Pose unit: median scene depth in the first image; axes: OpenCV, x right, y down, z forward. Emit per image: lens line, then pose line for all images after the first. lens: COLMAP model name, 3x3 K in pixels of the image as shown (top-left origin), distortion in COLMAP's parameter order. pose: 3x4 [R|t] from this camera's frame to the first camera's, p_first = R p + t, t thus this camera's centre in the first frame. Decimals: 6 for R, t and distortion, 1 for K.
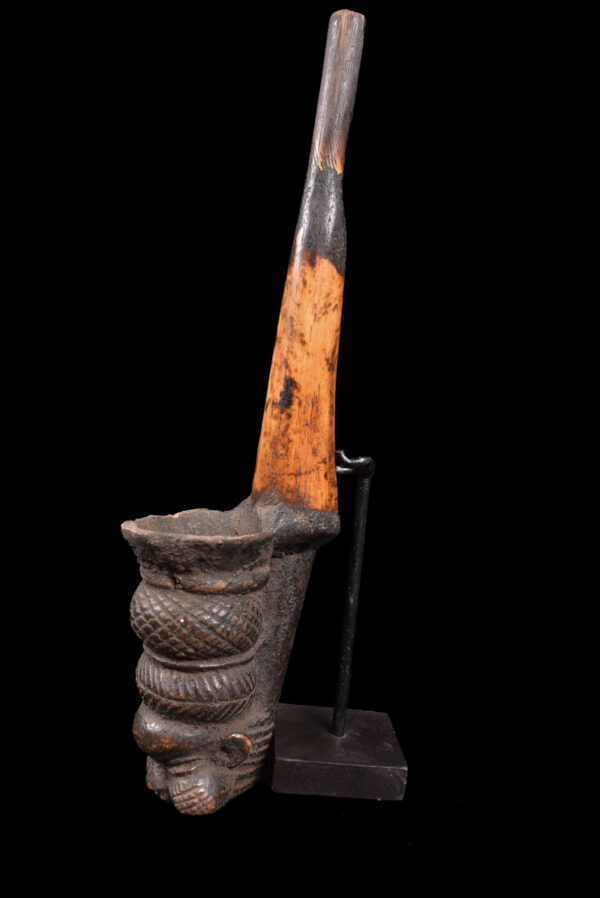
lens RADIAL K [[781.9, 0, 300.0], [0, 781.9, 449.0], [0, 0, 1]] dist [-0.112386, -0.000186]
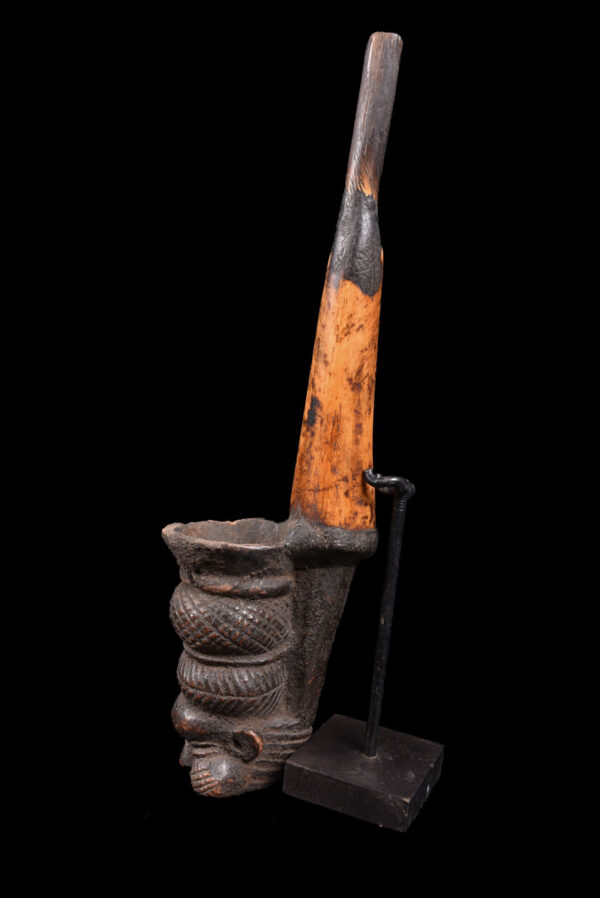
lens RADIAL K [[781.9, 0, 300.0], [0, 781.9, 449.0], [0, 0, 1]] dist [-0.112386, -0.000186]
pose [[0.887990, 0.031001, -0.458816, 0.449319], [-0.041205, 0.999076, -0.012242, -0.008775], [0.458012, 0.029776, 0.888447, 0.070288]]
